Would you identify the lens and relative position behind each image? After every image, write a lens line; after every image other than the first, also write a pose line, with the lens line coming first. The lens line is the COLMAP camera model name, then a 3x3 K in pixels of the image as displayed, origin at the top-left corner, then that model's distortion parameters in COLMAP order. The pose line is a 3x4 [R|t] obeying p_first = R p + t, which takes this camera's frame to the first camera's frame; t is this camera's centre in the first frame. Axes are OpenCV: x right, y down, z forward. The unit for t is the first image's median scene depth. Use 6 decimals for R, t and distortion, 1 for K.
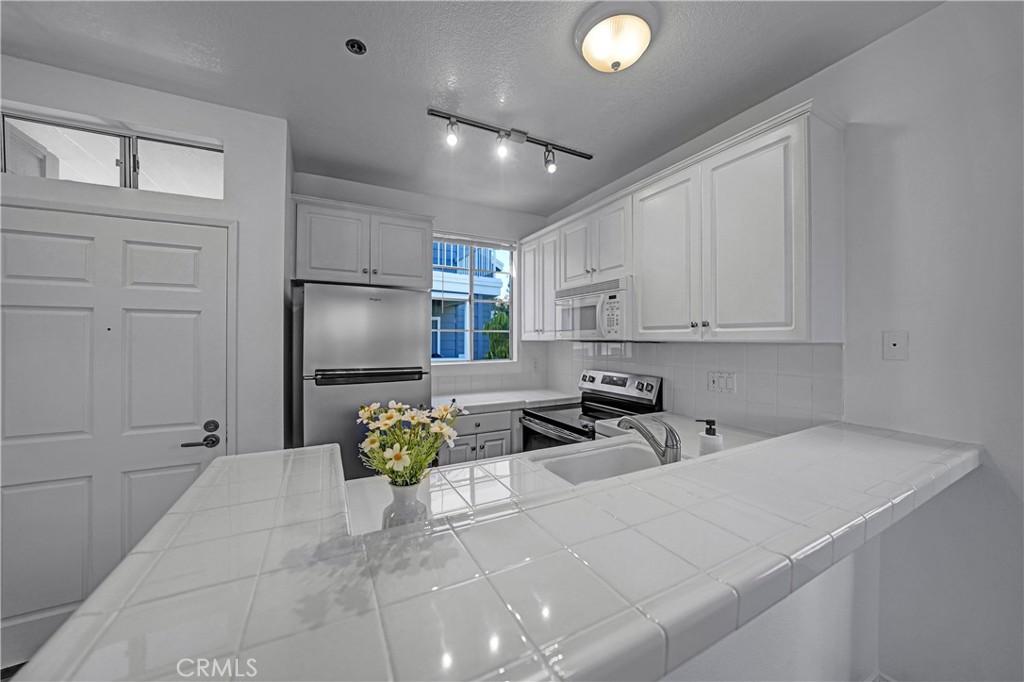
lens RADIAL K [[359.7, 0, 513.0], [0, 359.7, 339.4], [0, 0, 1]] dist [-0.022946, 0.003162]
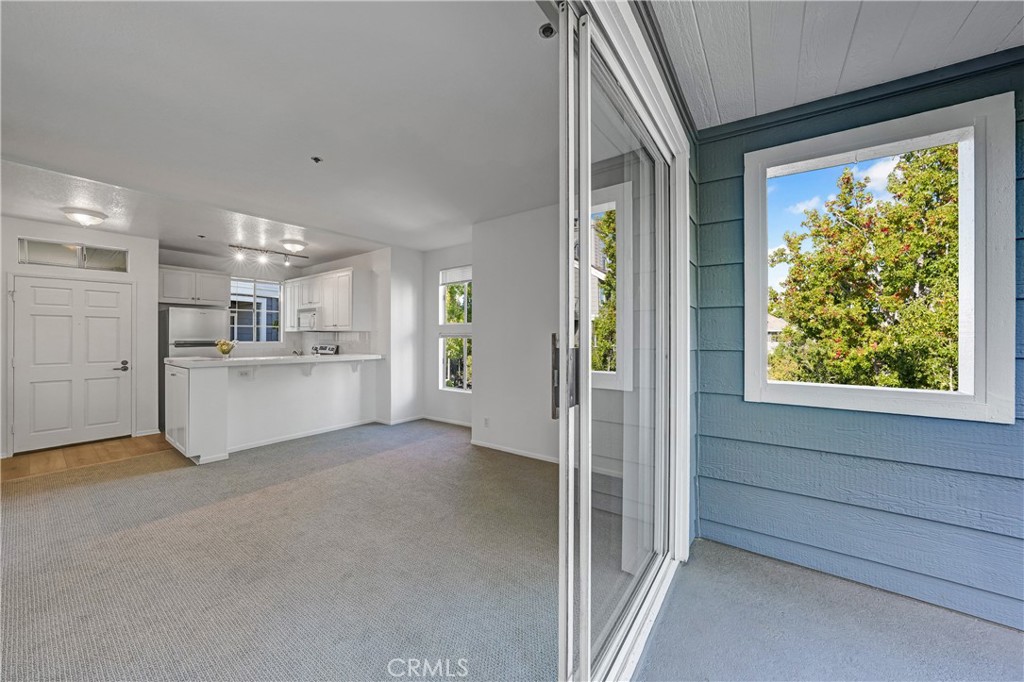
lens RADIAL K [[359.7, 0, 511.2], [0, 359.7, 338.0], [0, 0, 1]] dist [-0.022946, 0.003162]
pose [[0.899298, 0.000239, 0.437336, 0.436761], [-0.002225, 0.999989, 0.004028, 0.042335], [-0.437330, -0.004596, 0.899289, -2.013018]]
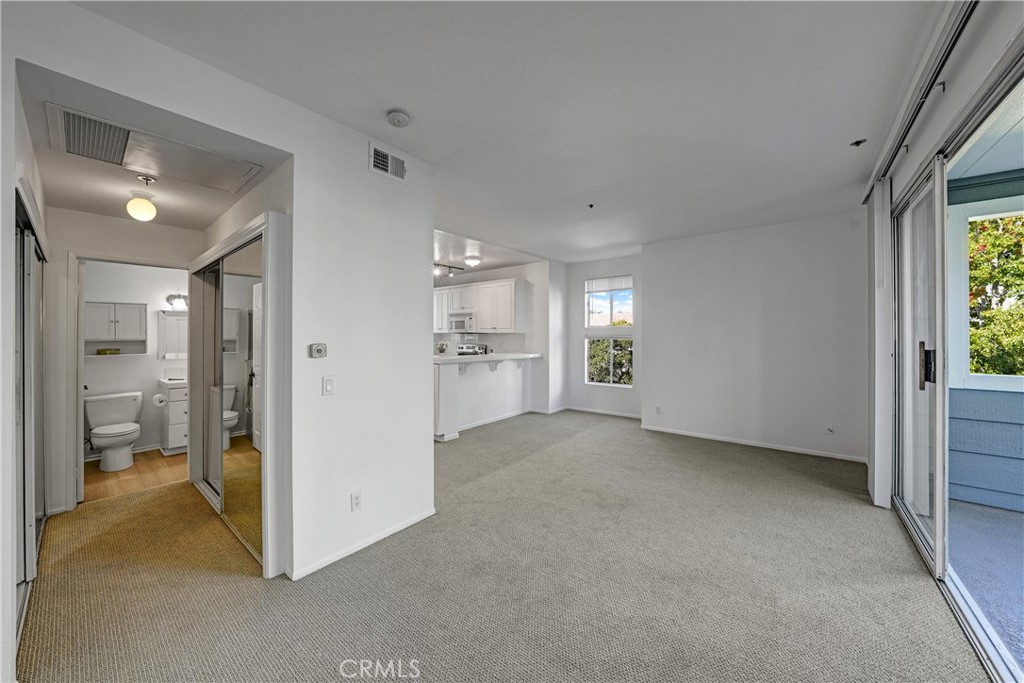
lens RADIAL K [[359.7, 0, 511.5], [0, 359.7, 336.6], [0, 0, 1]] dist [-0.022946, 0.003162]
pose [[0.922261, -0.000179, 0.386567, -0.588438], [-0.001606, 0.999989, 0.004296, 0.023278], [-0.386564, -0.004583, 0.922251, -1.973977]]
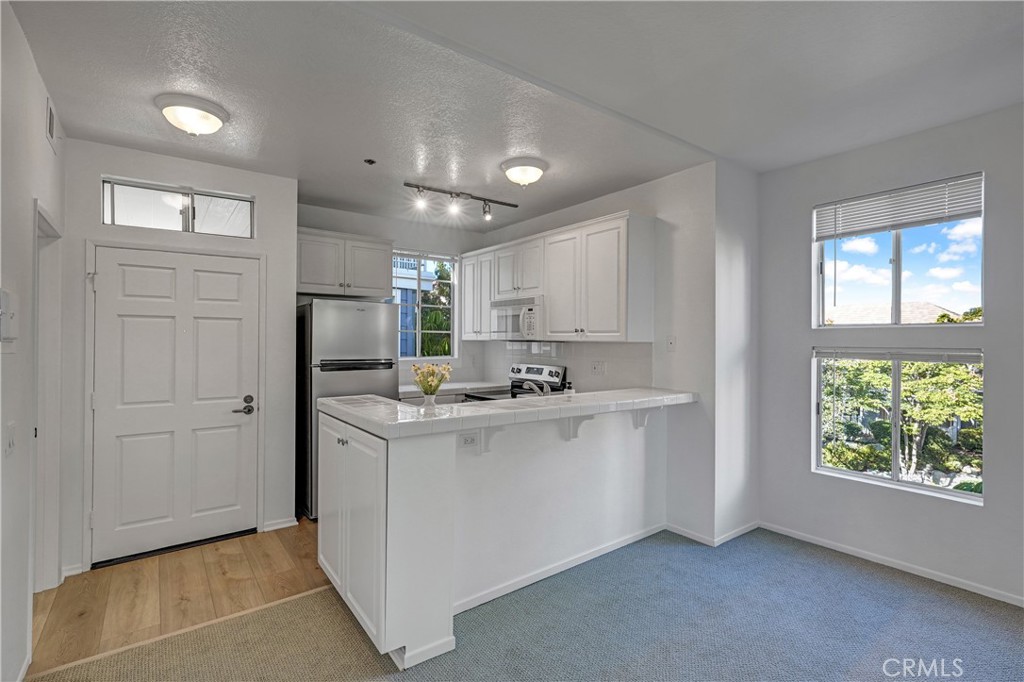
lens RADIAL K [[474.6, 0, 513.1], [0, 474.6, 339.0], [0, 0, 1]] dist [-0.008336, 0.000158]
pose [[0.987376, 0.004956, 0.158316, -0.086369], [-0.004992, 0.999988, -0.000170, -0.001365], [-0.158315, -0.000622, 0.987389, -0.850181]]
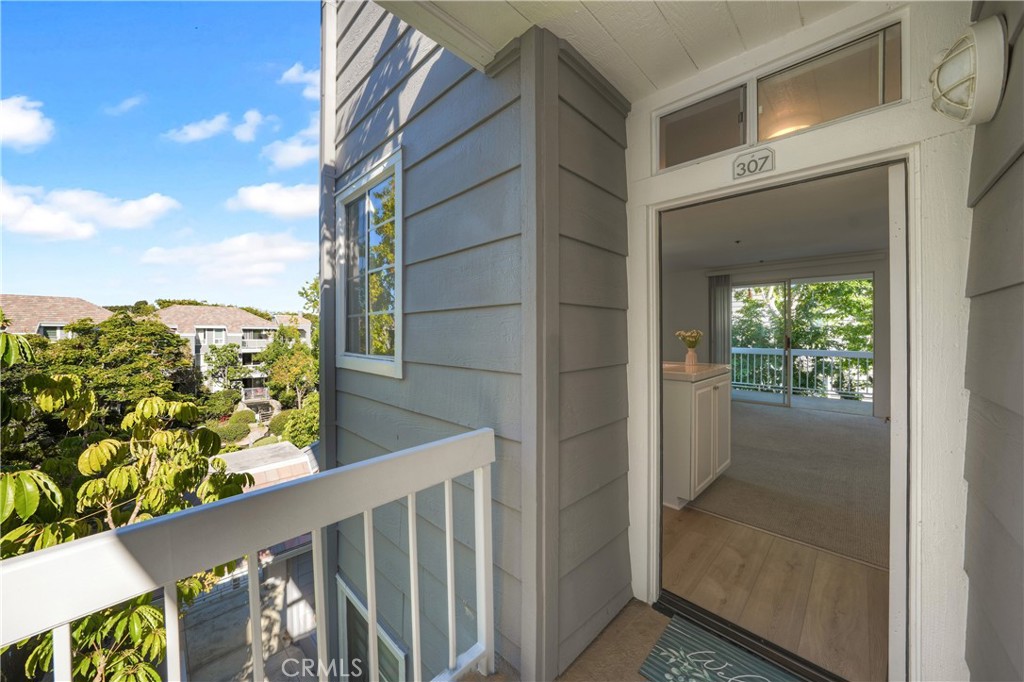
lens RADIAL K [[359.7, 0, 516.7], [0, 359.7, 335.1], [0, 0, 1]] dist [-0.022946, 0.003162]
pose [[-0.305504, -0.002903, 0.952186, -1.461986], [0.000672, 0.999994, 0.003264, 0.020187], [-0.952191, 0.001637, -0.305500, 1.567277]]
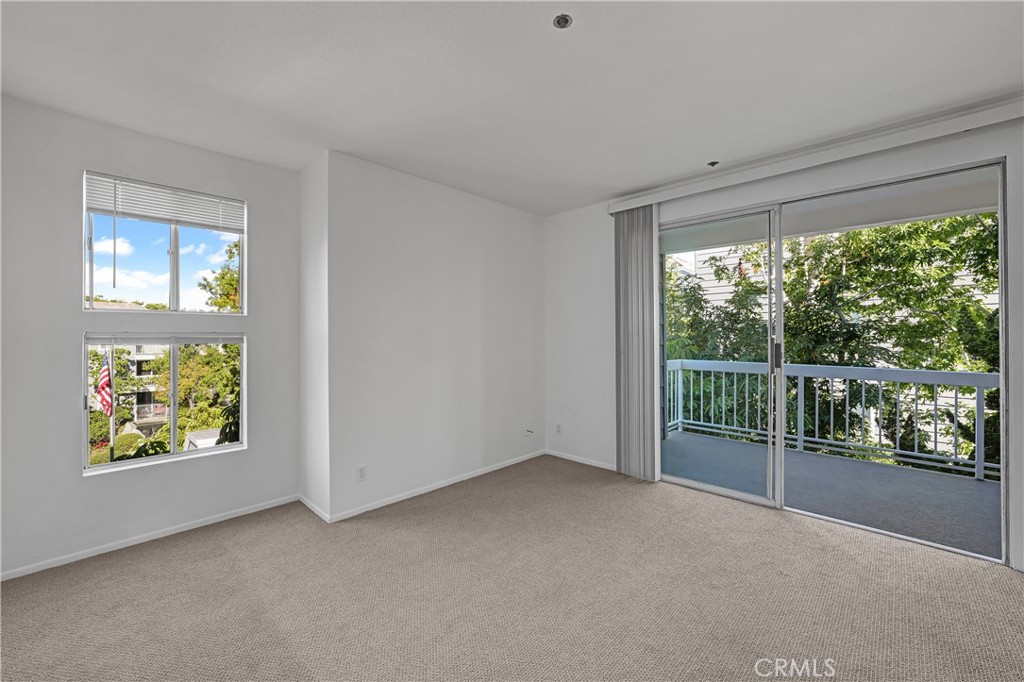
lens RADIAL K [[410.5, 0, 510.9], [0, 410.5, 335.9], [0, 0, 1]] dist [-0.009742, 0.000625]
pose [[-0.306498, 0.002212, 0.951869, -0.334100], [0.000500, 0.999998, -0.002162, 0.031350], [-0.951871, -0.000187, -0.306499, -0.293743]]
